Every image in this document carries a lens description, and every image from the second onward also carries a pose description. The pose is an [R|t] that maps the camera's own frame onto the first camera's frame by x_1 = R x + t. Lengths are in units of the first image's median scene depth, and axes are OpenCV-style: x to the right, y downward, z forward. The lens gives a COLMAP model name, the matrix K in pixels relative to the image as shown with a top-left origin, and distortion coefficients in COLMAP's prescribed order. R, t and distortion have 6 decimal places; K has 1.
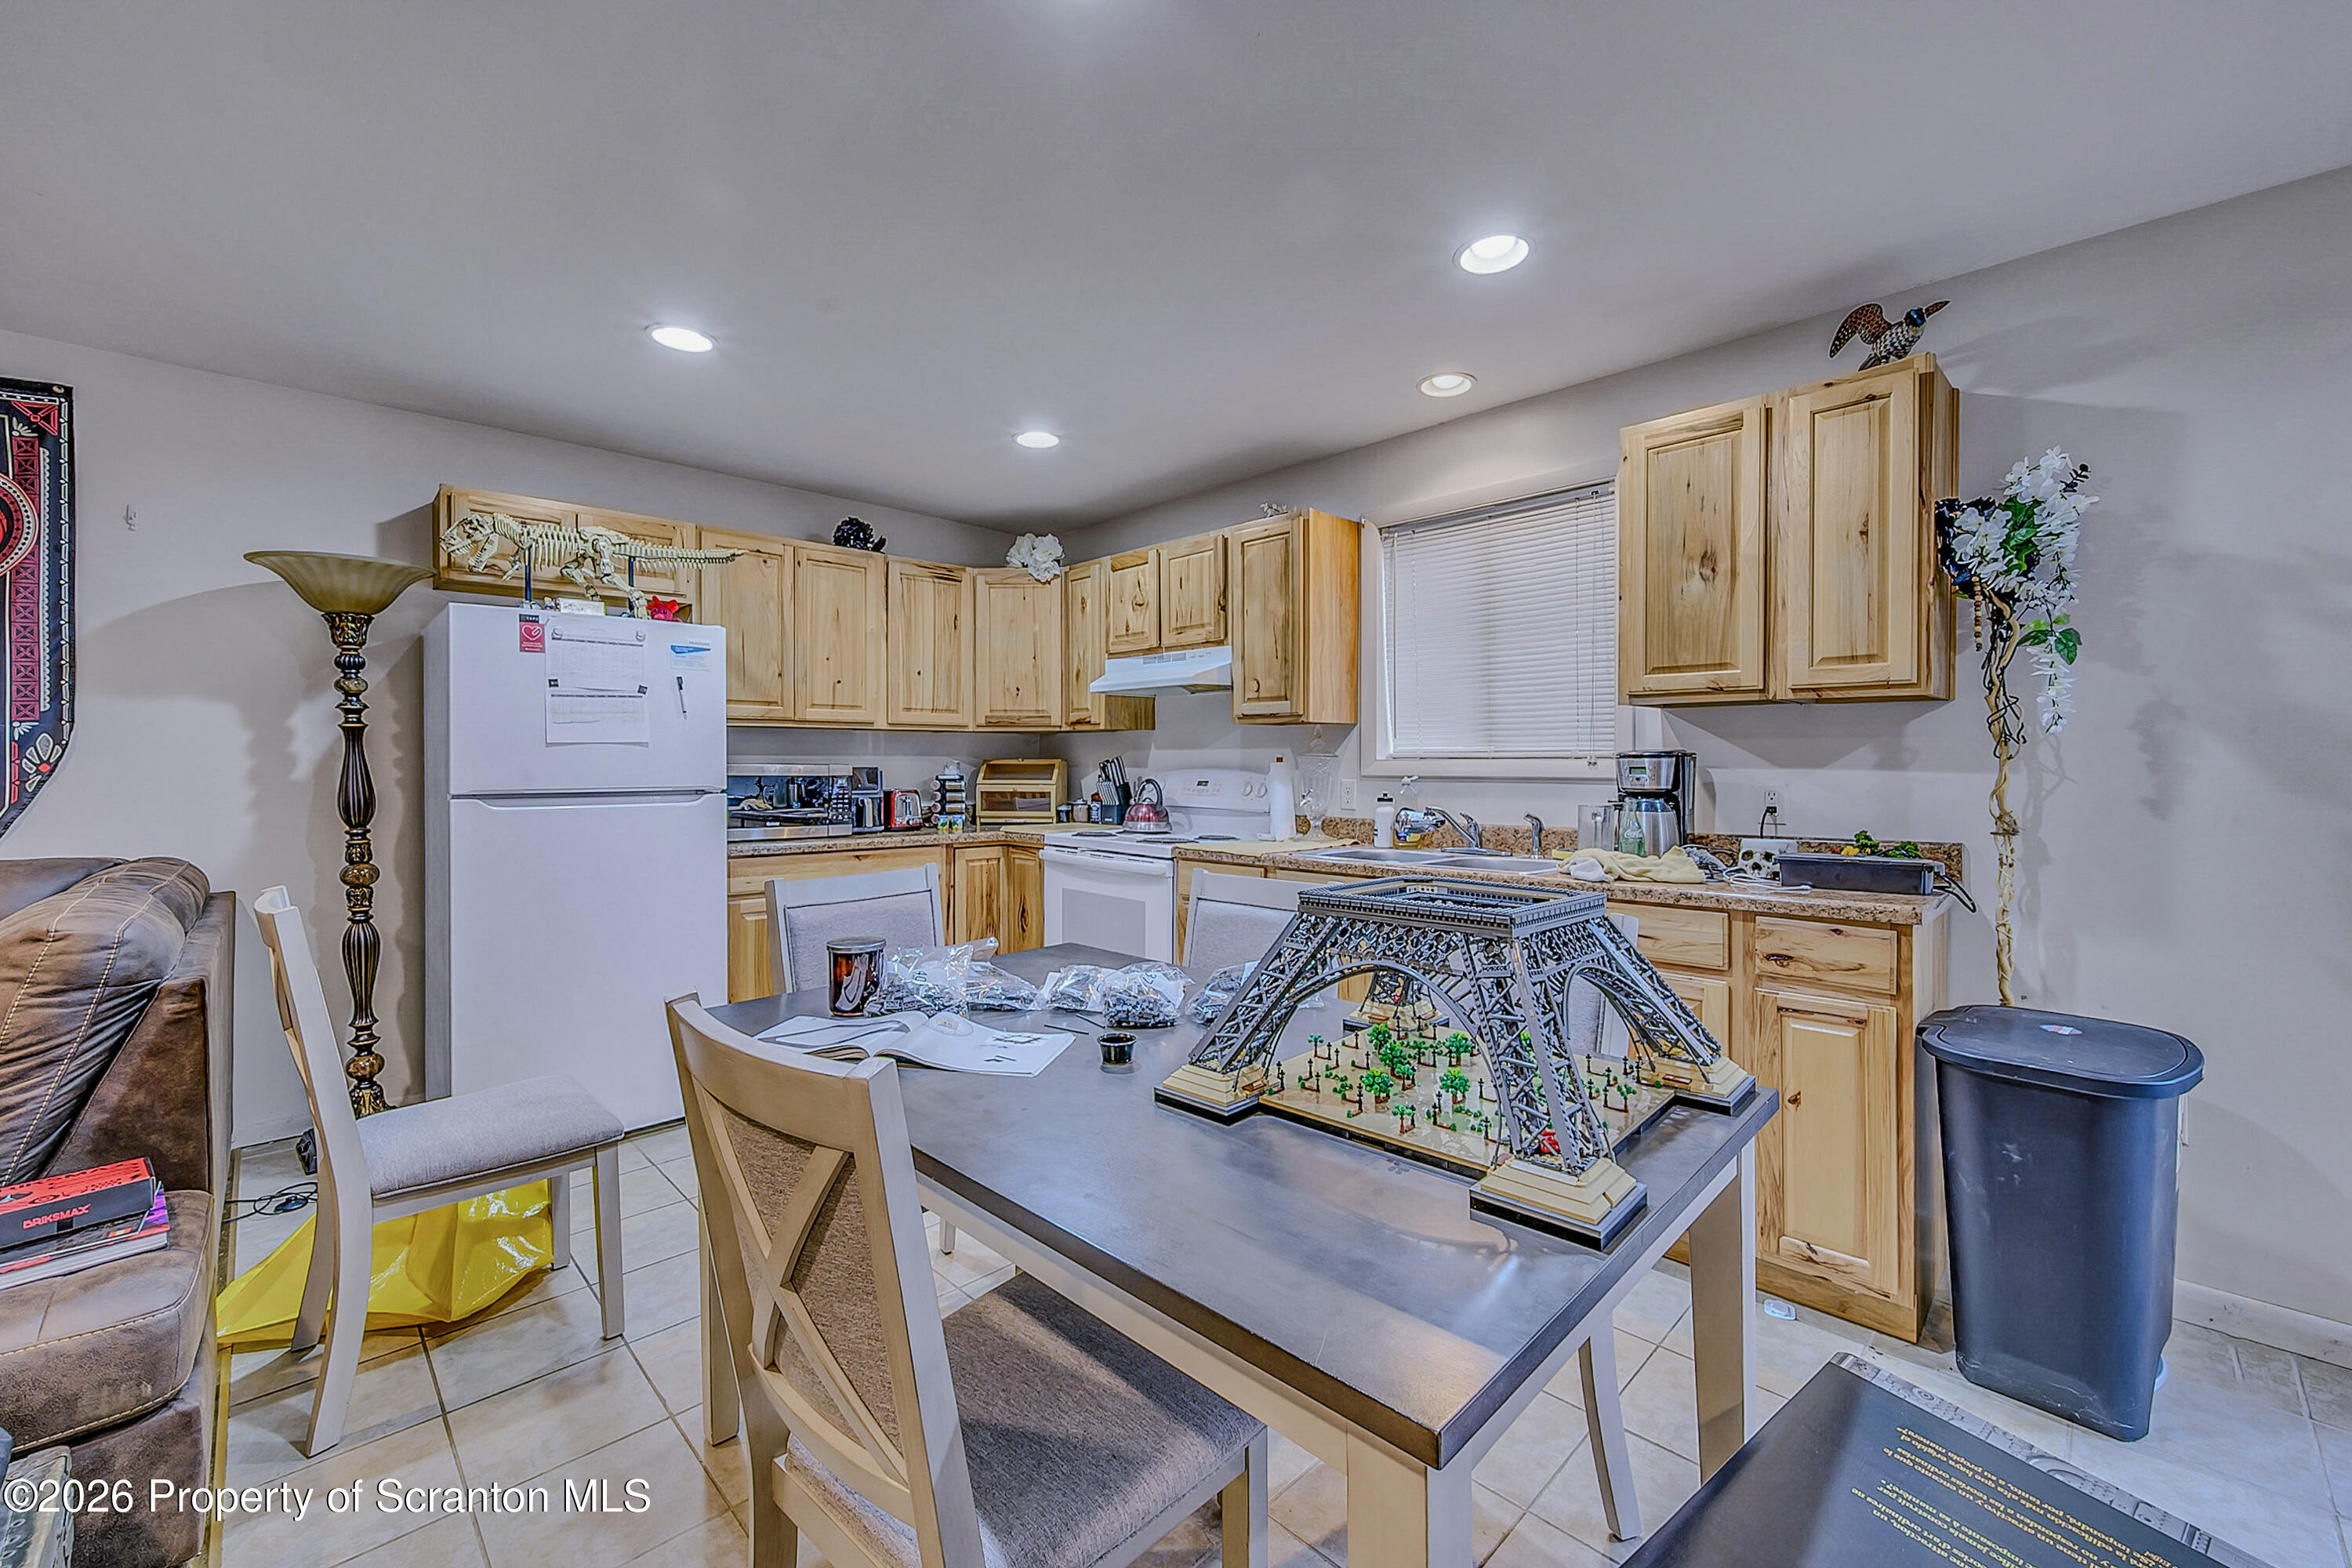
lens RADIAL K [[933.4, 0, 1176.0], [0, 933.4, 784.0], [0, 0, 1]] dist [-0.000399, 0.000070]
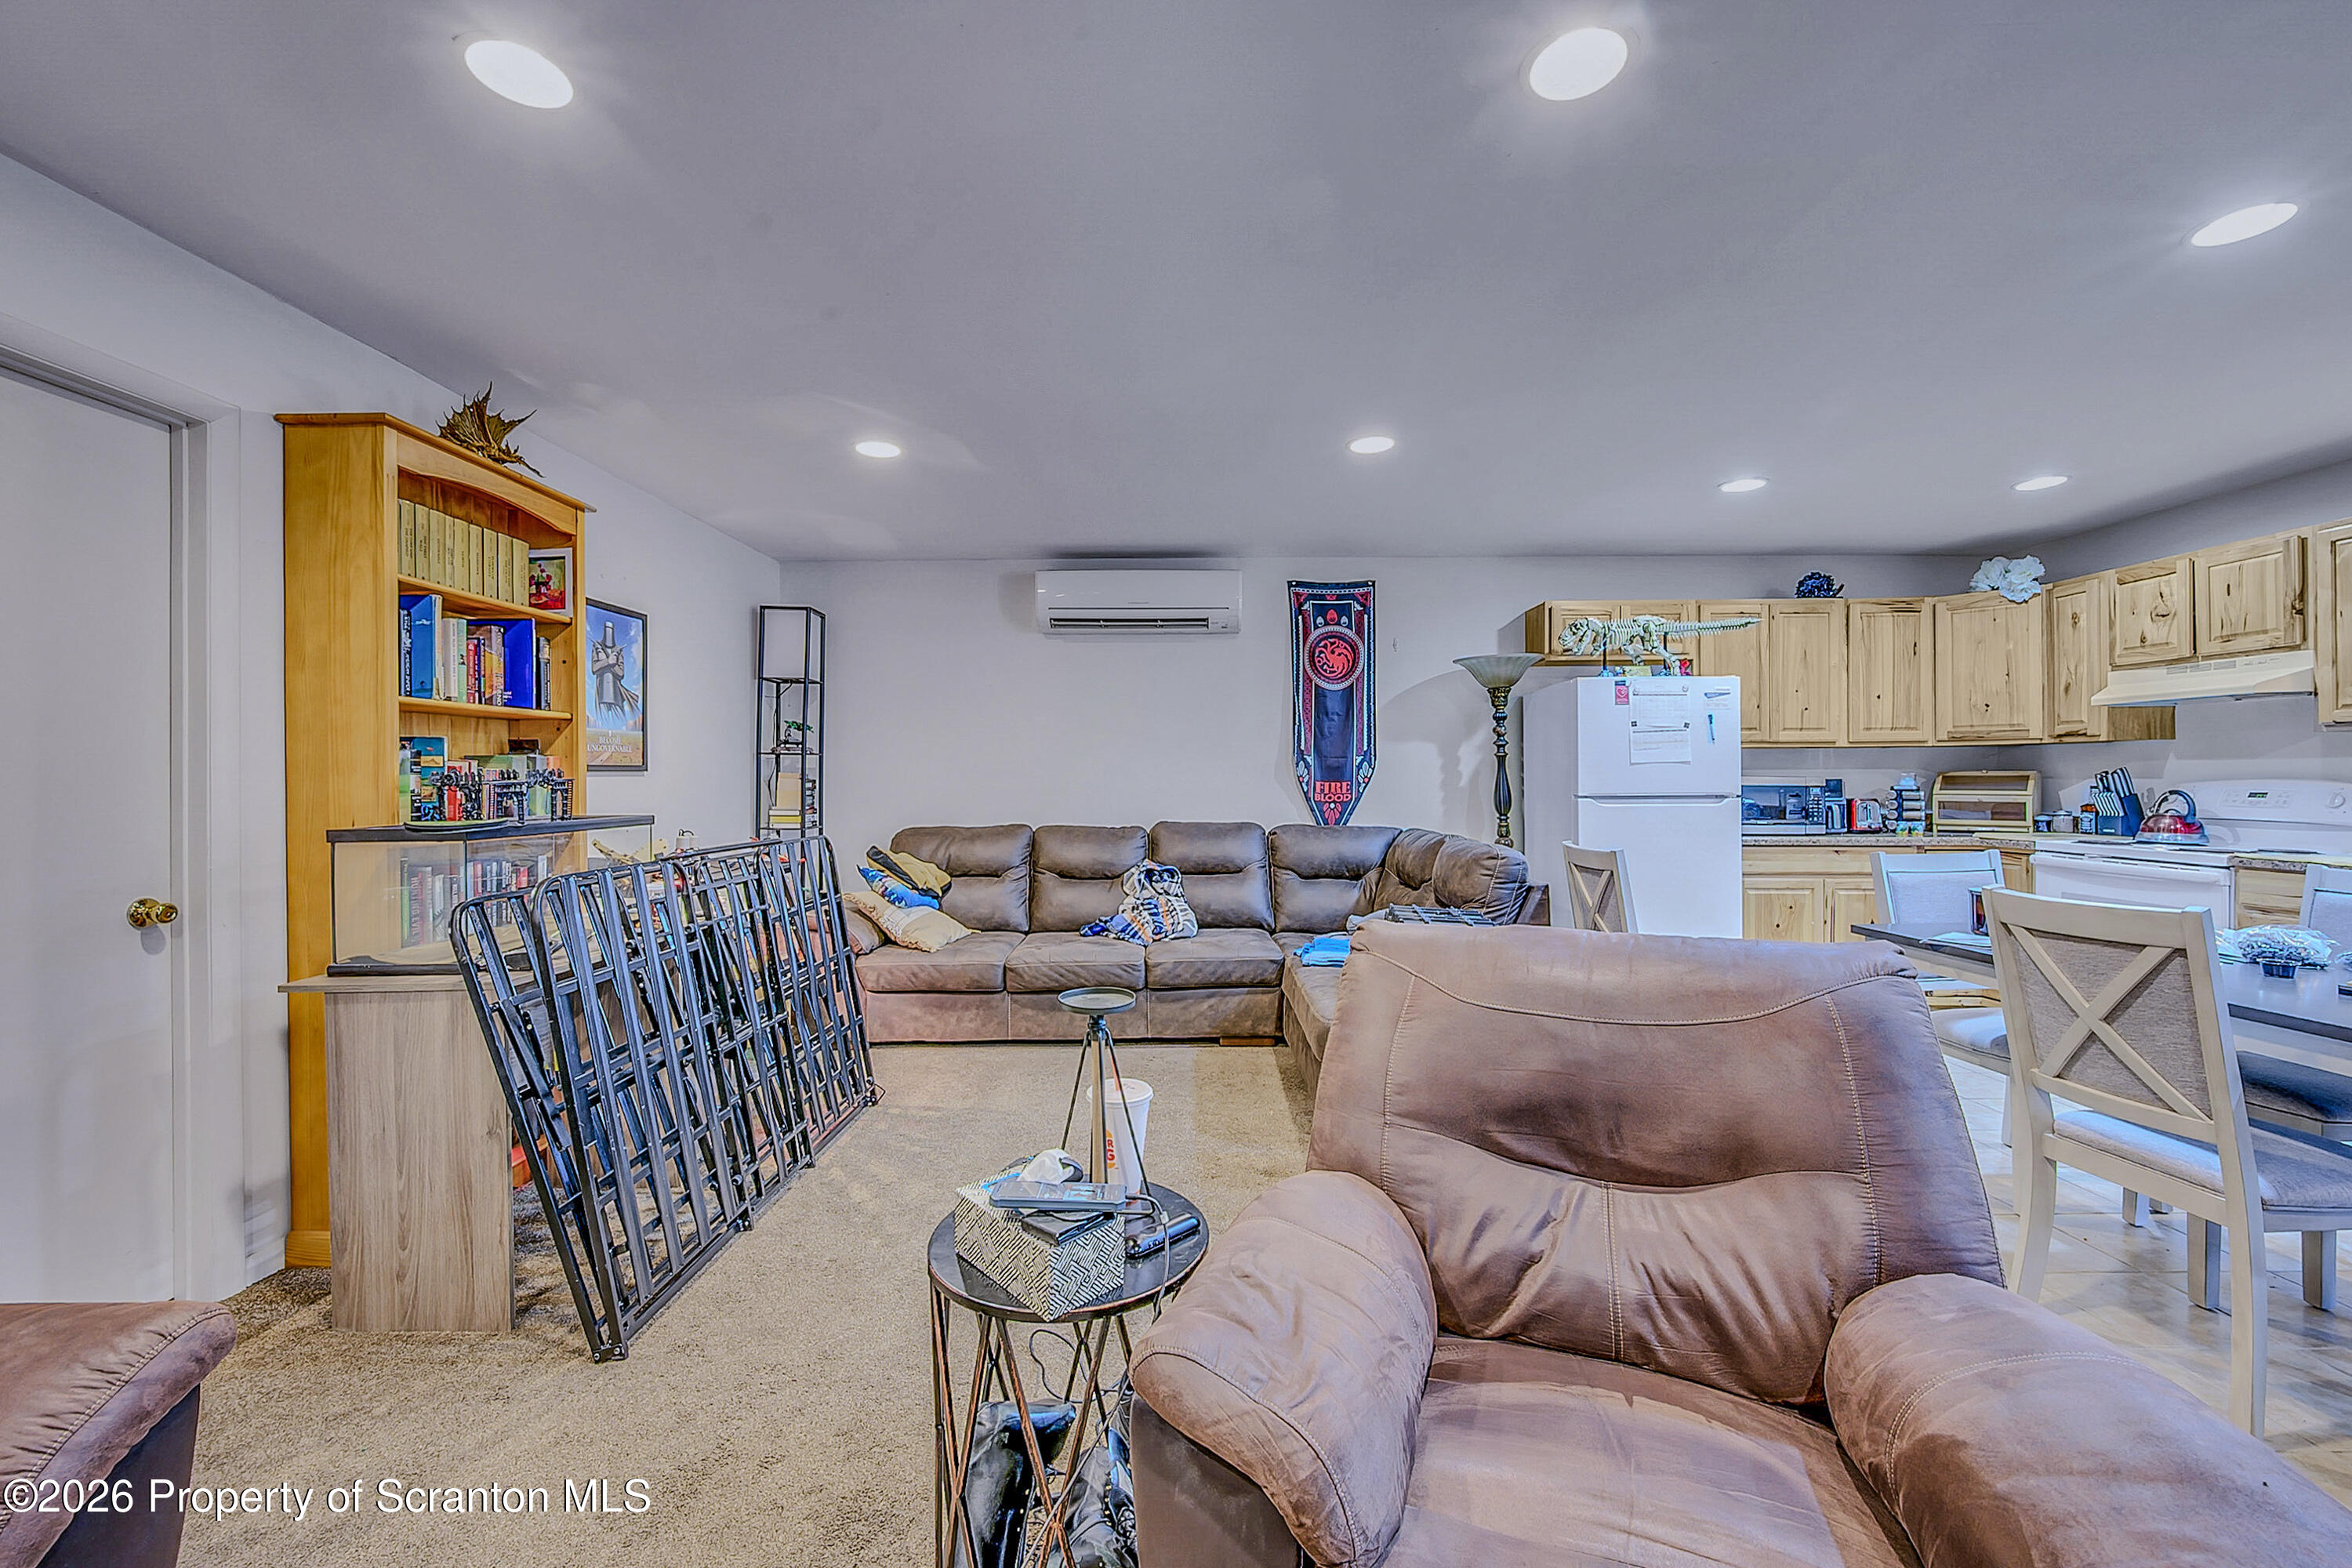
lens RADIAL K [[933.4, 0, 1176.0], [0, 933.4, 784.0], [0, 0, 1]] dist [-0.000399, 0.000070]
pose [[0.718959, 0.000728, -0.695052, -0.100692], [-0.011479, 0.999875, -0.010827, 0.011073], [0.694958, 0.015763, 0.718878, -0.436113]]
